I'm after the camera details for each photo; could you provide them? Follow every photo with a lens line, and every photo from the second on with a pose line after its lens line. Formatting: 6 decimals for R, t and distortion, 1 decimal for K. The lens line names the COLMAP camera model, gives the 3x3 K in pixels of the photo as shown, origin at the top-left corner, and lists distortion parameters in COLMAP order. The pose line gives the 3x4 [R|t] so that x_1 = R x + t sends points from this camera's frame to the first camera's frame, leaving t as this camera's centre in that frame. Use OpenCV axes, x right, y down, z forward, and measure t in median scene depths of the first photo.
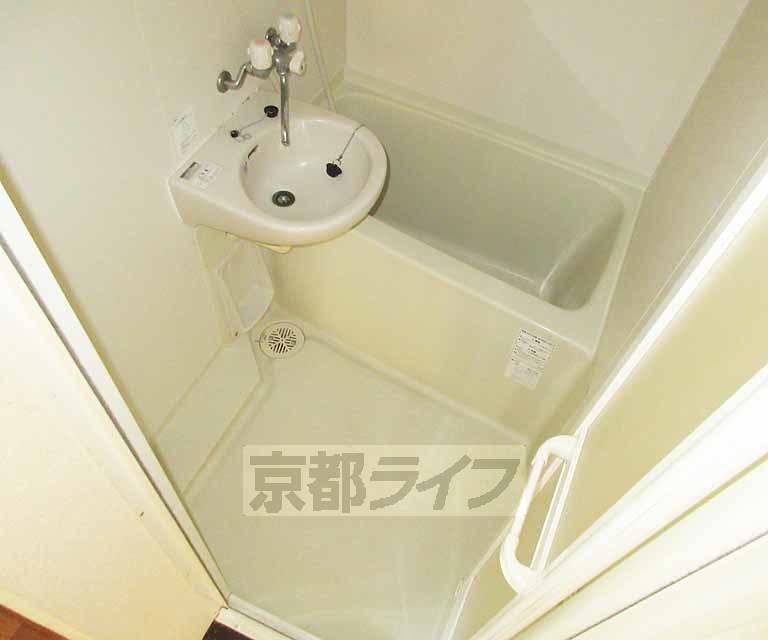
lens RADIAL K [[631.2, 0, 405.8], [0, 631.2, 316.8], [0, 0, 1]] dist [0.004647, 0.004503]
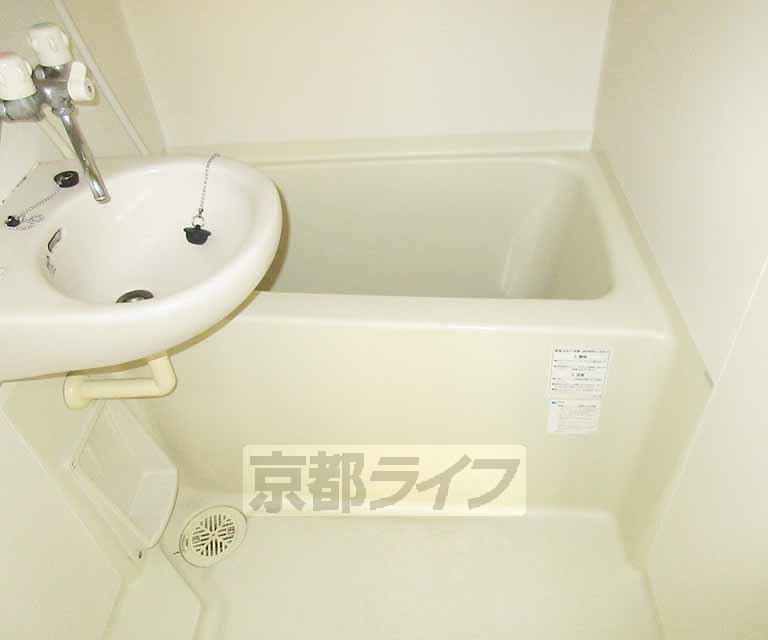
lens RADIAL K [[668.4, 0, 439.0], [0, 668.4, 320.6], [0, 0, 1]] dist [0.008766, 0.003340]
pose [[0.904980, -0.365572, 0.217642, -0.065457], [0.401529, 0.903004, -0.152833, 0.047609], [-0.140660, 0.225700, 0.963989, 0.295077]]
